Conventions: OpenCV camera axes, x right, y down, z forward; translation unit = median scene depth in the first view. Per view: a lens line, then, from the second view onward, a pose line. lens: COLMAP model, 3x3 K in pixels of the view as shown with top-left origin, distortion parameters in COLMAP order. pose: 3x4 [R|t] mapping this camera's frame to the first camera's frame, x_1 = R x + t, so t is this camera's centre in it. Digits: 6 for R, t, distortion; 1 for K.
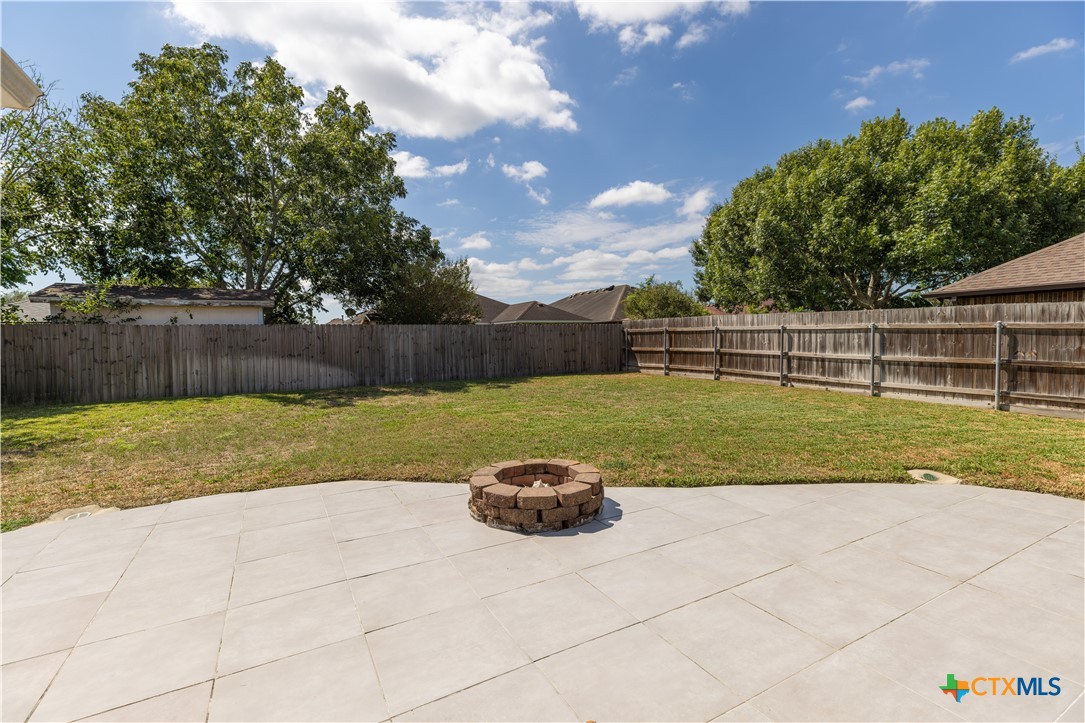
lens RADIAL K [[472.0, 0, 541.2], [0, 472.0, 357.4], [0, 0, 1]] dist [-0.003193, -0.000392]
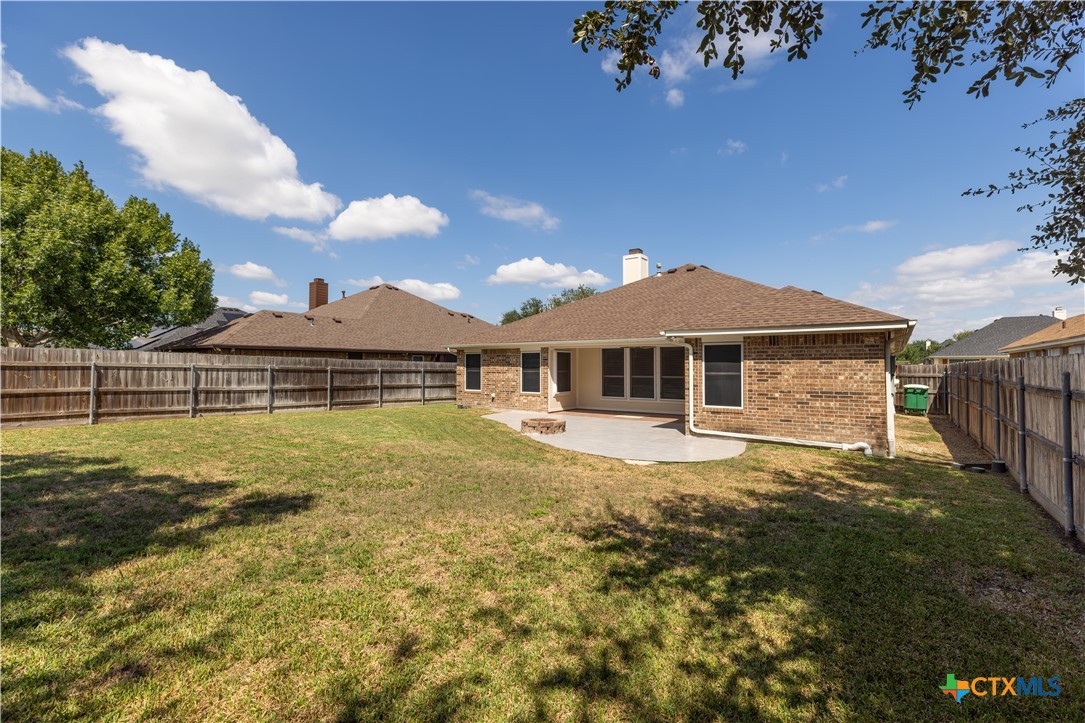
lens RADIAL K [[472.0, 0, 538.9], [0, 472.0, 359.4], [0, 0, 1]] dist [-0.003193, -0.000392]
pose [[-0.398181, 0.013977, 0.917200, -0.927875], [0.025180, 0.999674, -0.004303, -0.056783], [-0.916961, 0.021382, -0.398403, 0.731076]]
